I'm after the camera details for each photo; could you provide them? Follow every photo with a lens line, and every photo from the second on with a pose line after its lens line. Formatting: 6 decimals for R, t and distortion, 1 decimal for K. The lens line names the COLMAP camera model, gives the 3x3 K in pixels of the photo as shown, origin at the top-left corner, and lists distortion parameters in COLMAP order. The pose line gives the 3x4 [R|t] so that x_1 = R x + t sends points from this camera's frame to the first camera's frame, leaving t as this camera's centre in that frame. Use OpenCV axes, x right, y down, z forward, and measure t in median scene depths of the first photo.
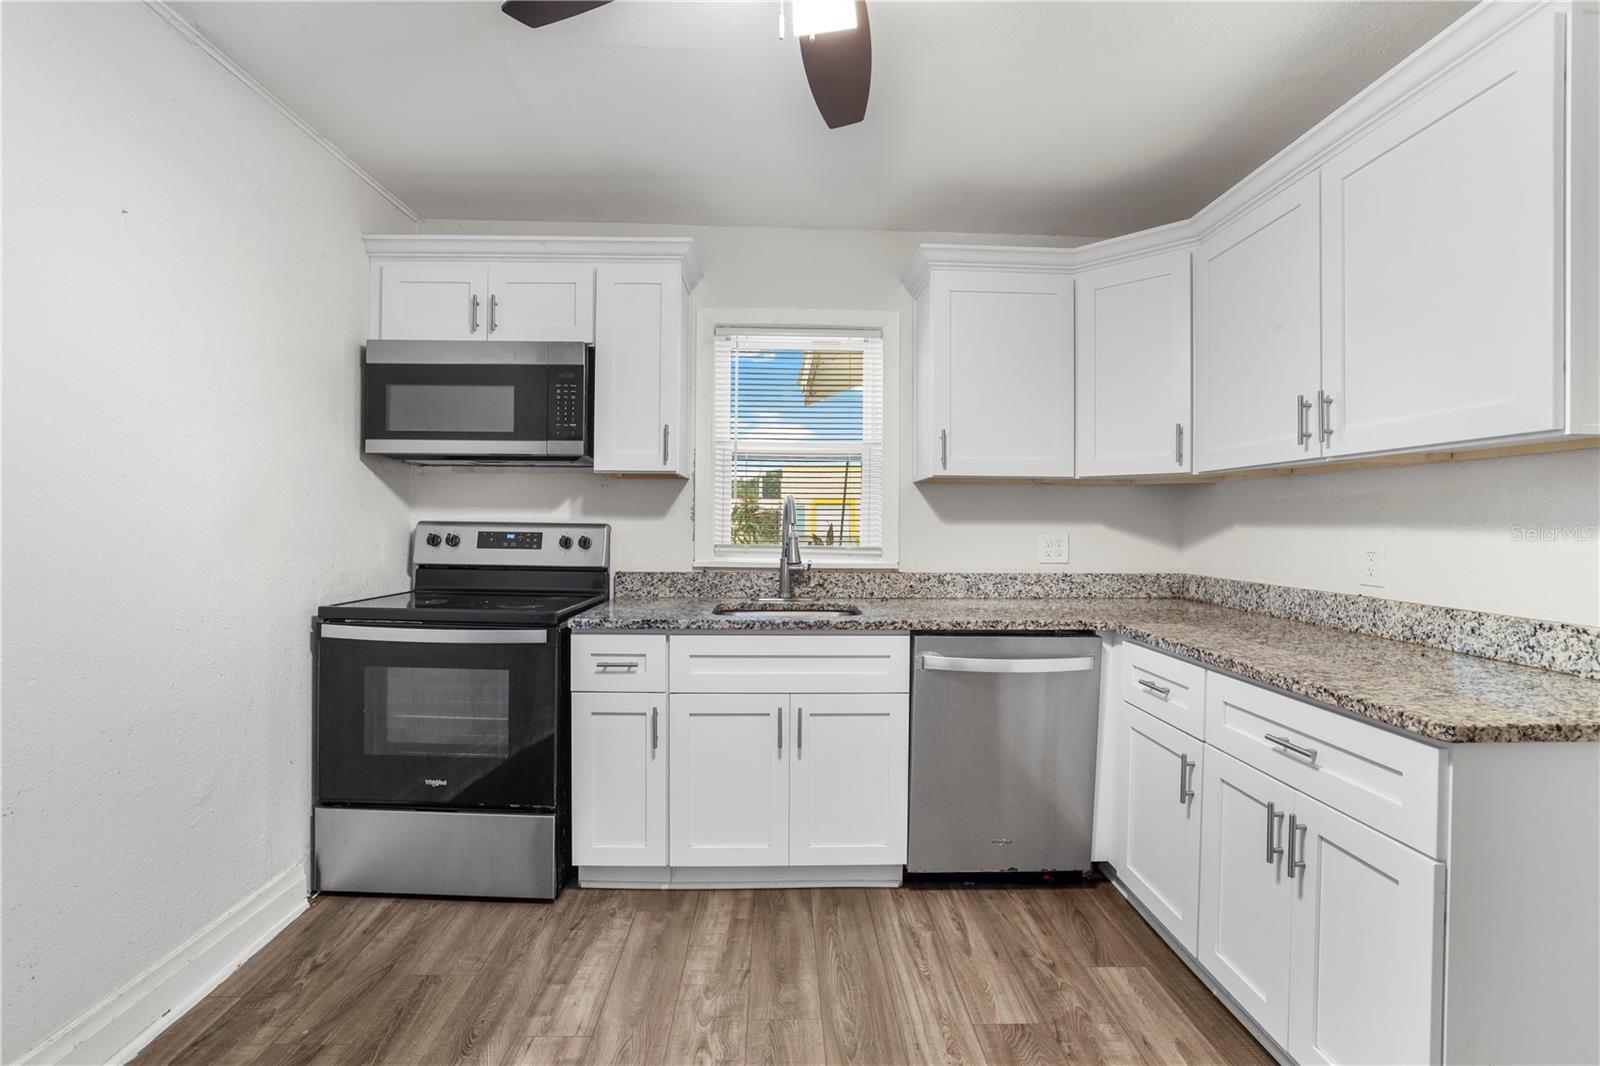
lens RADIAL K [[706.2, 0, 792.4], [0, 706.2, 522.8], [0, 0, 1]] dist [-0.045271, 0.016578]
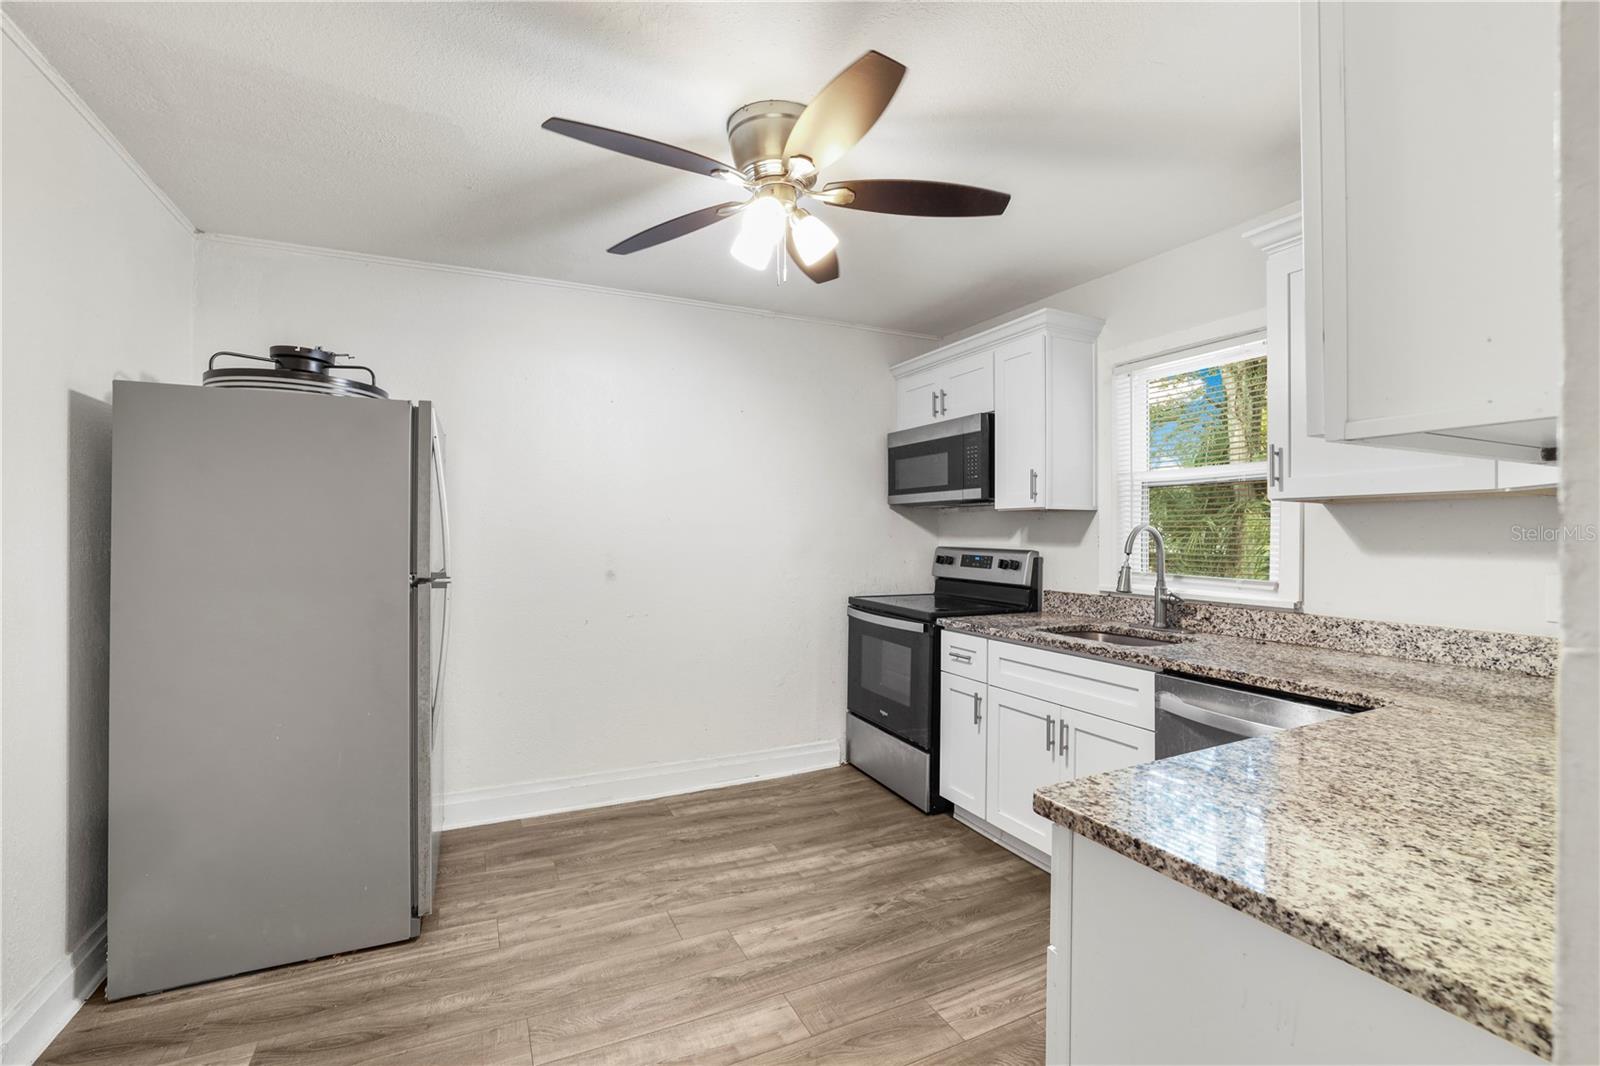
lens RADIAL K [[692.3, 0, 777.6], [0, 692.3, 530.6], [0, 0, 1]] dist [-0.046382, 0.018404]
pose [[0.387757, -0.011470, -0.921690, 0.832835], [0.000208, 0.999924, -0.012356, -0.022399], [0.921761, 0.004599, 0.387730, 0.161944]]
